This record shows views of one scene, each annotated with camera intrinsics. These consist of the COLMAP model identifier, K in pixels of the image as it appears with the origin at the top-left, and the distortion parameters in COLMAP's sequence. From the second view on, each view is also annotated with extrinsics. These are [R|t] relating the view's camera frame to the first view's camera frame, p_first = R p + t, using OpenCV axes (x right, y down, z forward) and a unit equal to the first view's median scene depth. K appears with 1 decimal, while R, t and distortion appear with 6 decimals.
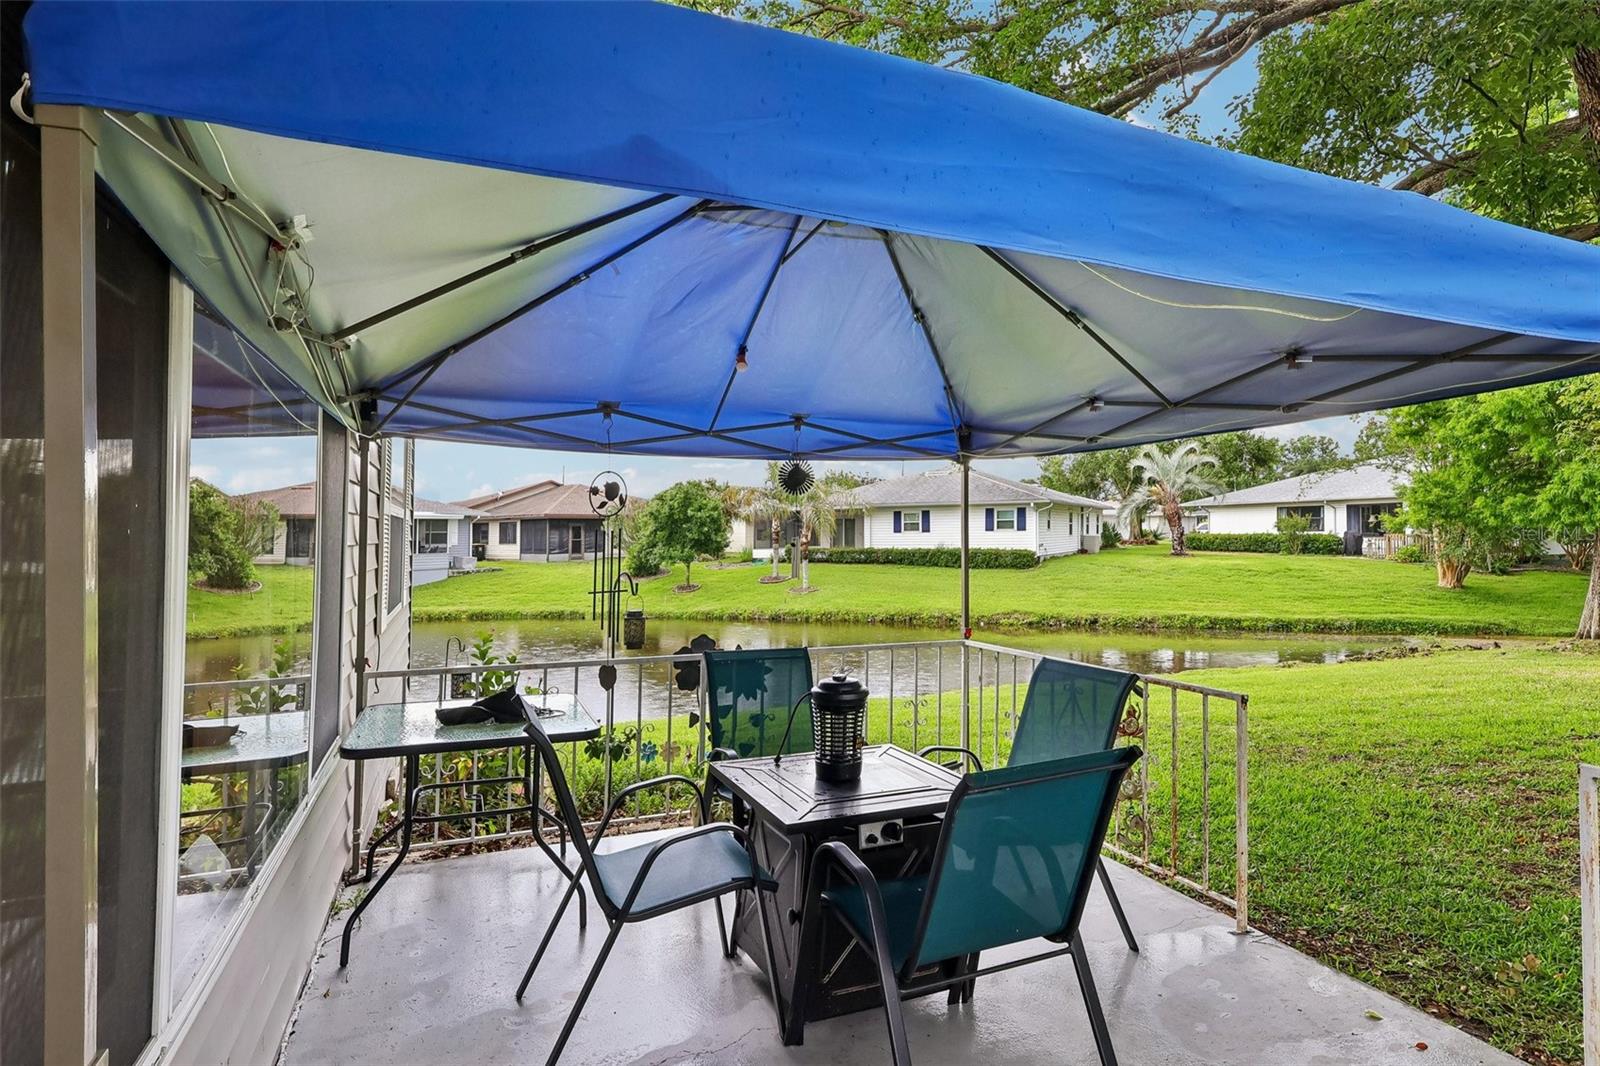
lens RADIAL K [[837.1, 0, 800.0], [0, 837.1, 533.0], [0, 0, 1]] dist [-0.001137, 0.000046]
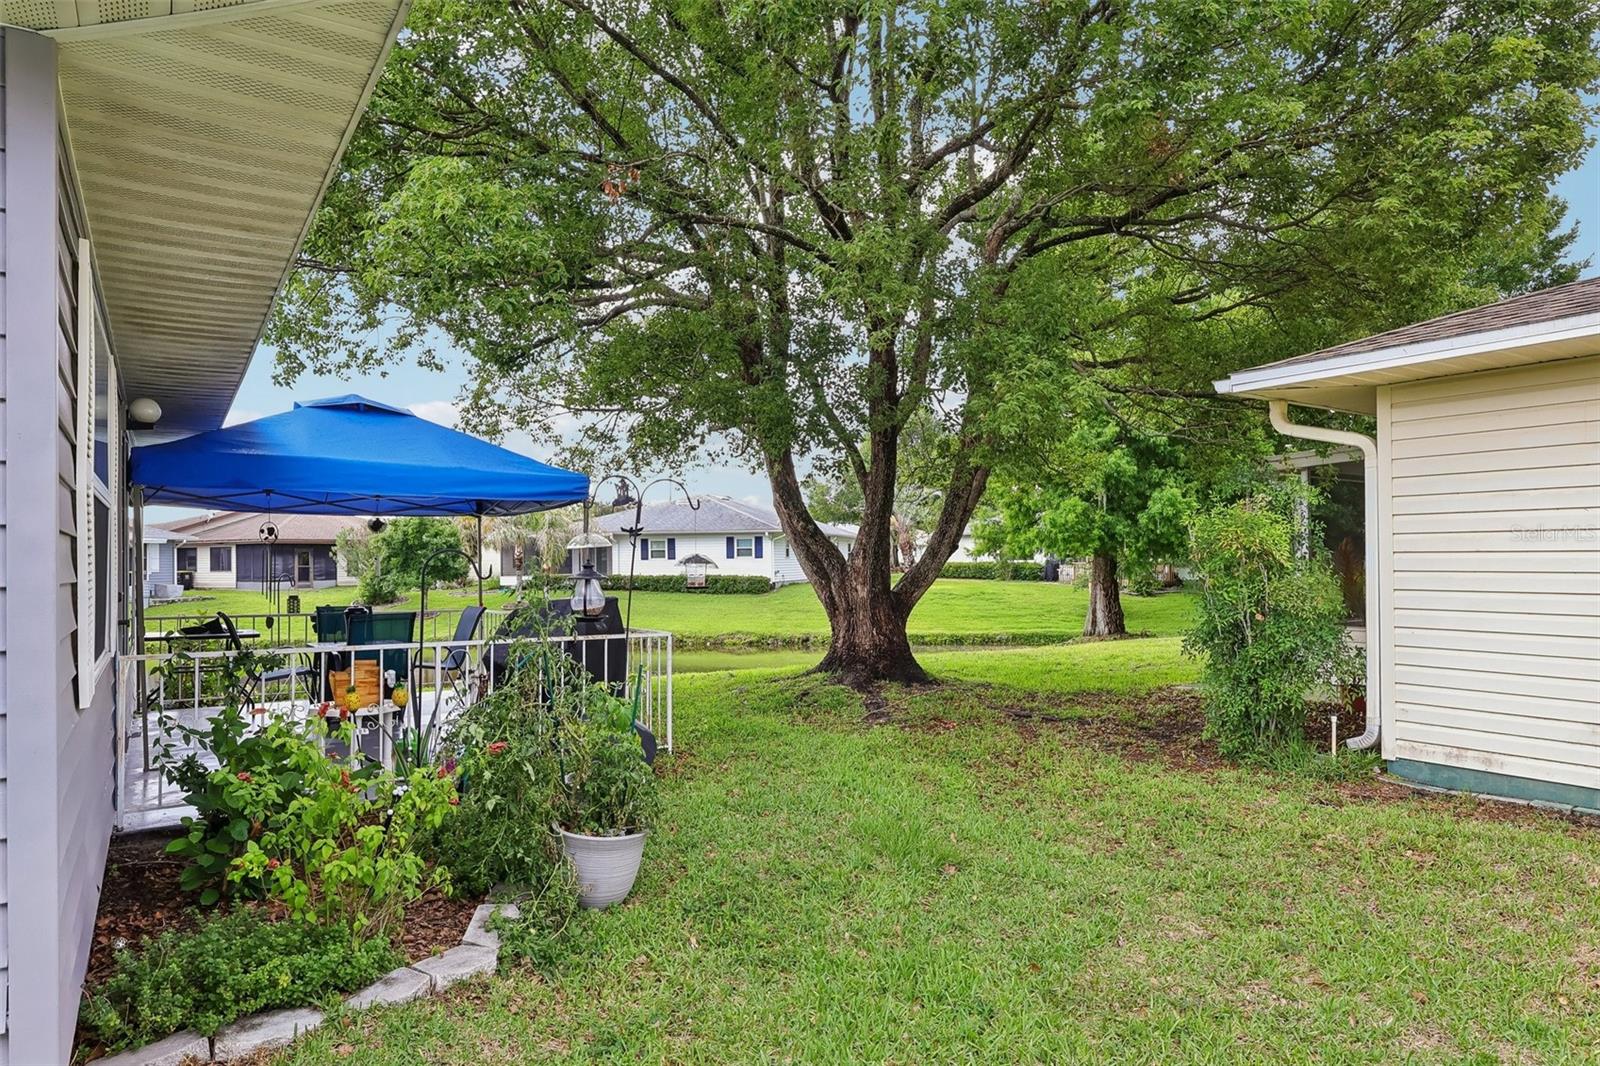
lens RADIAL K [[933.4, 0, 797.1], [0, 933.4, 587.7], [0, 0, 1]] dist [0.004143, 0.000675]
pose [[0.976941, -0.002897, 0.213490, 0.059177], [-0.002955, 0.999629, 0.027088, 0.002340], [-0.213489, -0.027094, 0.976570, -0.163712]]
